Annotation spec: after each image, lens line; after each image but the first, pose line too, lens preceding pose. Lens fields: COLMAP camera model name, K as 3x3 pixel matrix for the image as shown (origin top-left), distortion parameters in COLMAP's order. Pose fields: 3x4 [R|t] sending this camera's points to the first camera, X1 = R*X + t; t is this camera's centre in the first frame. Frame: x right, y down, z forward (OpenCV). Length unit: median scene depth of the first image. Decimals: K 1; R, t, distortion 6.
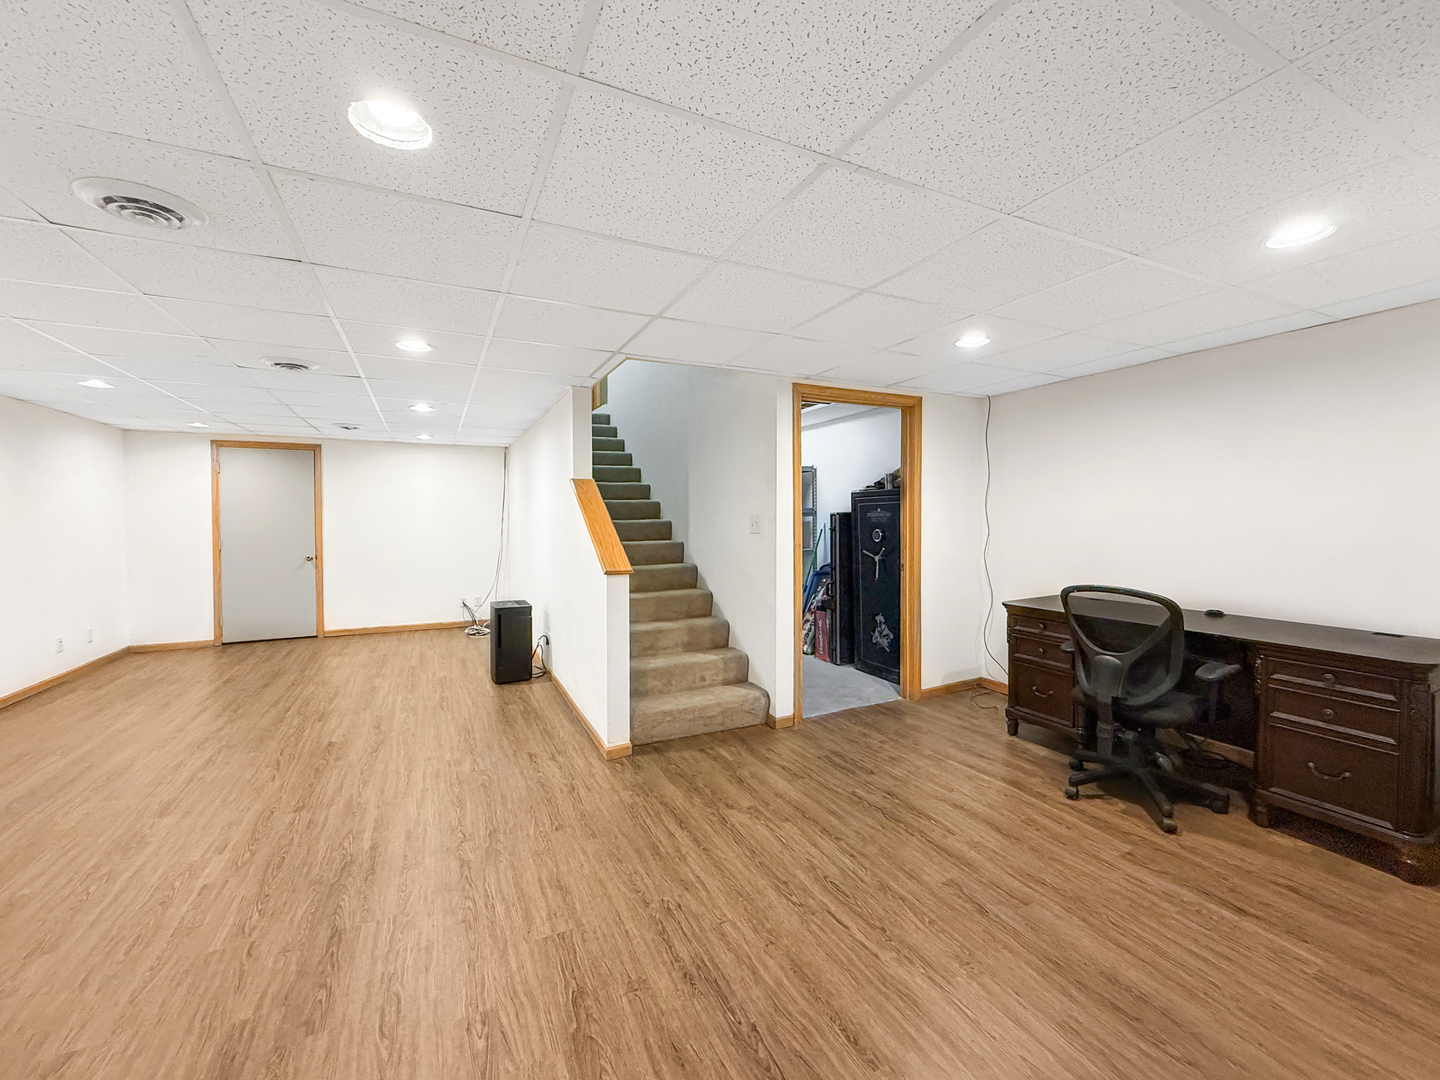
lens RADIAL K [[595.7, 0, 720.0], [0, 595.7, 540.0], [0, 0, 1]] dist [0.000086, -0.000032]
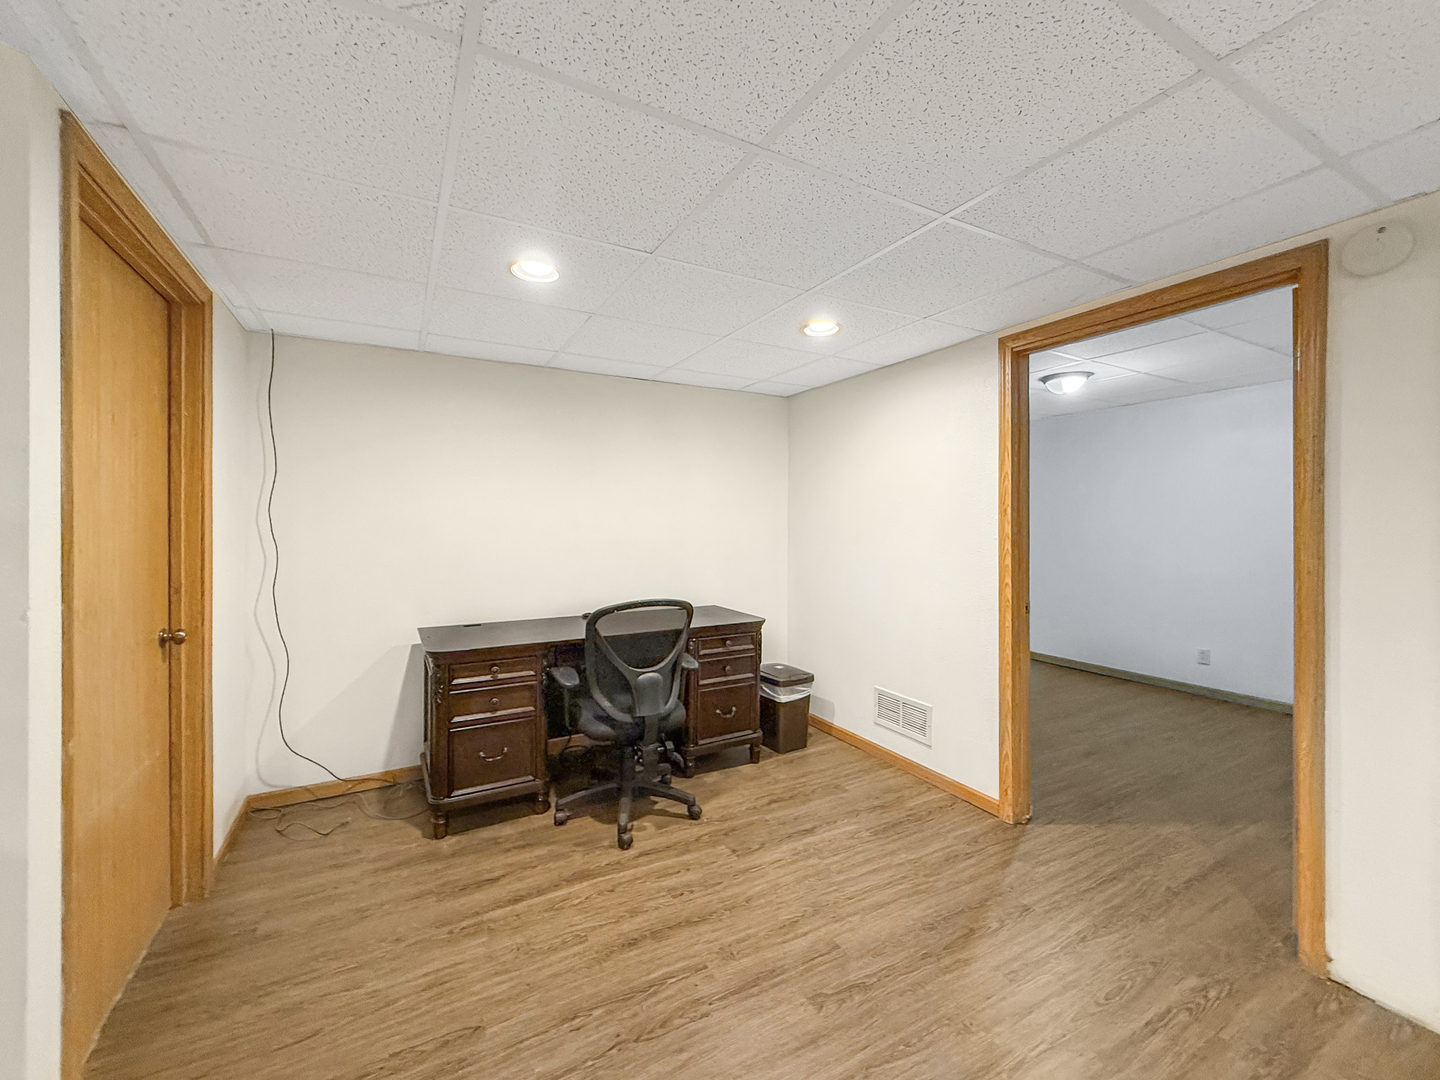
lens RADIAL K [[595.7, 0, 720.0], [0, 595.7, 540.0], [0, 0, 1]] dist [0.000086, -0.000032]
pose [[-0.053402, -0.020374, 0.998365, -0.299698], [0.041358, 0.998889, 0.022597, -0.032813], [-0.997716, 0.042497, -0.052500, 0.951822]]
